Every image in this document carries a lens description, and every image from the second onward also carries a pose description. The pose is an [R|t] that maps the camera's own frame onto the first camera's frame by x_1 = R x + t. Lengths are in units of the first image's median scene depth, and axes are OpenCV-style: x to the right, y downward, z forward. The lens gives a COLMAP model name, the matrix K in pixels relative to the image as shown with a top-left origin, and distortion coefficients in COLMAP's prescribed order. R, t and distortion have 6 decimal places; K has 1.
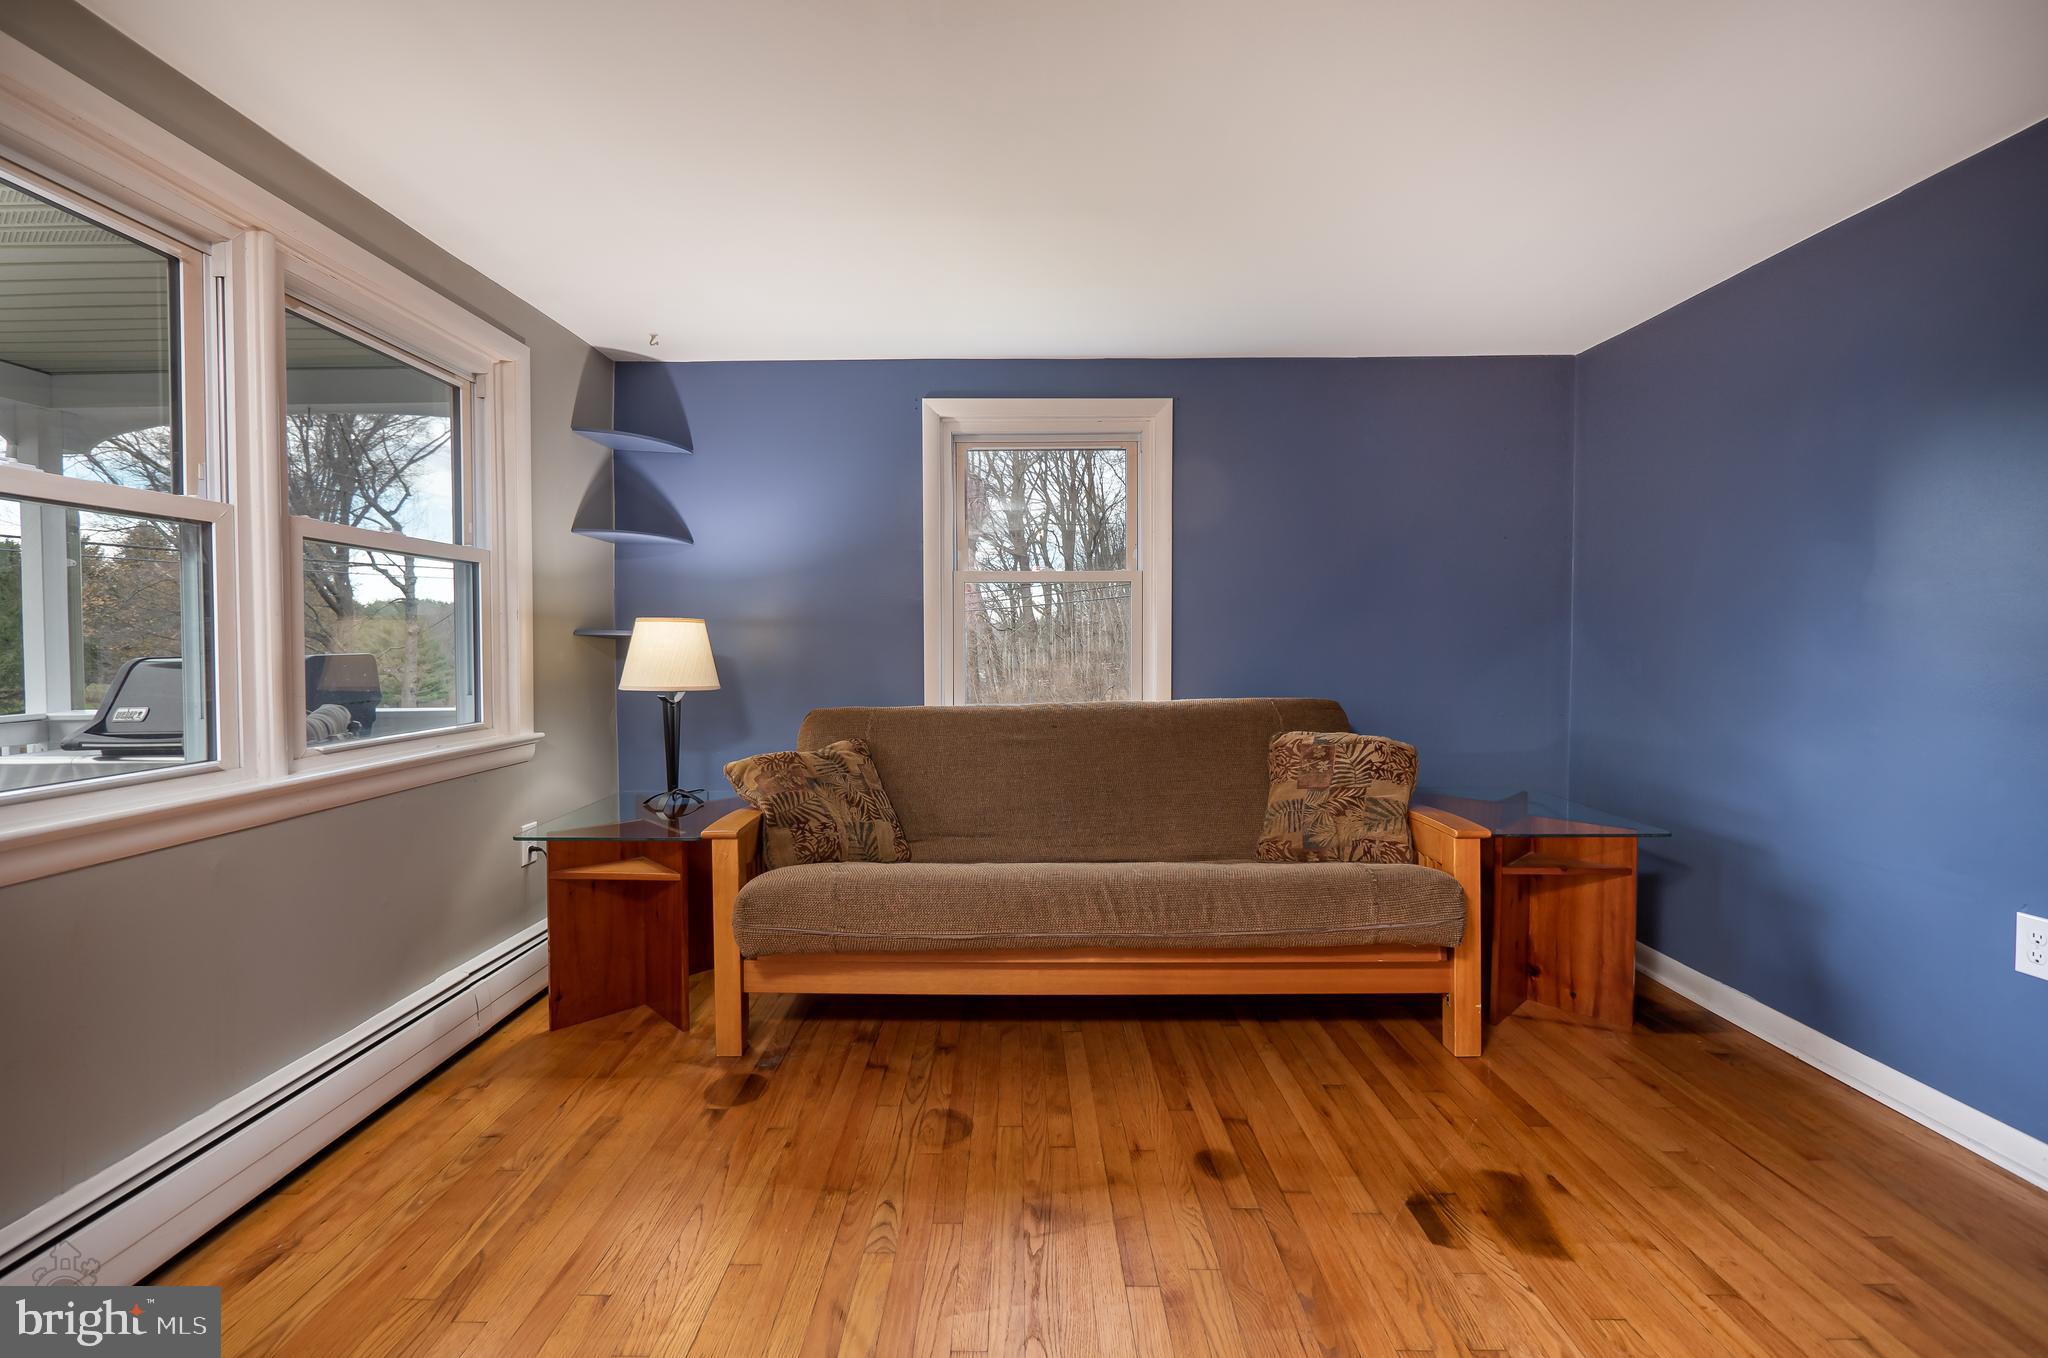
lens RADIAL K [[851.3, 0, 1024.0], [0, 851.3, 679.0], [0, 0, 1]] dist [-0.002041, -0.000200]
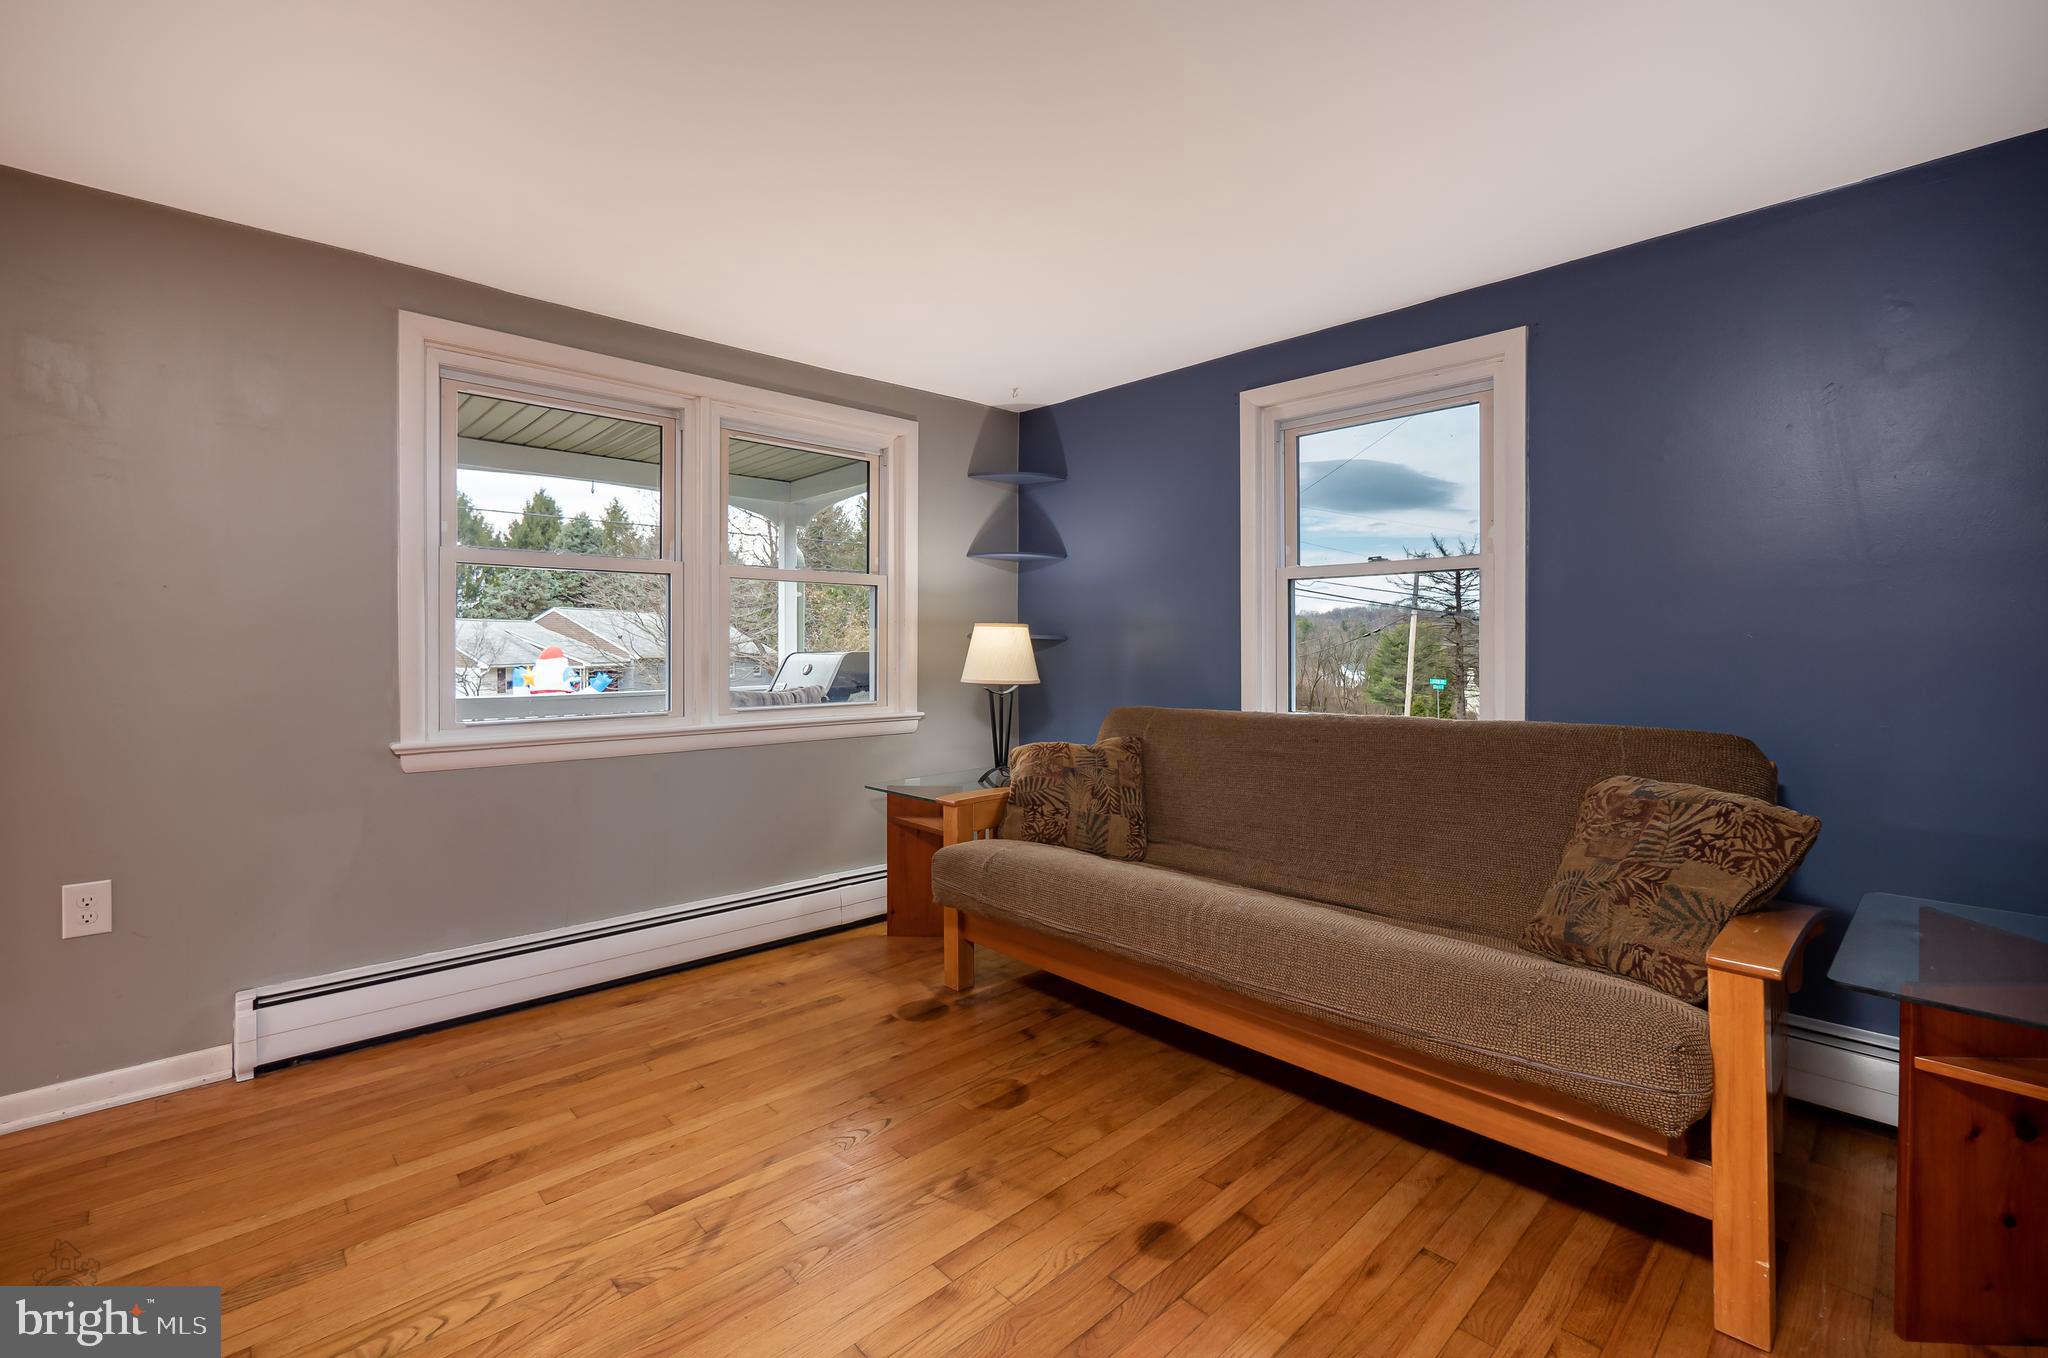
lens RADIAL K [[879.2, 0, 1033.8], [0, 879.2, 663.4], [0, 0, 1]] dist [-0.000874, -0.000547]
pose [[0.697205, 0.018210, -0.716641, 0.547979], [-0.032955, 0.999435, -0.006666, -0.009175], [0.716114, 0.028264, 0.697411, 0.182009]]
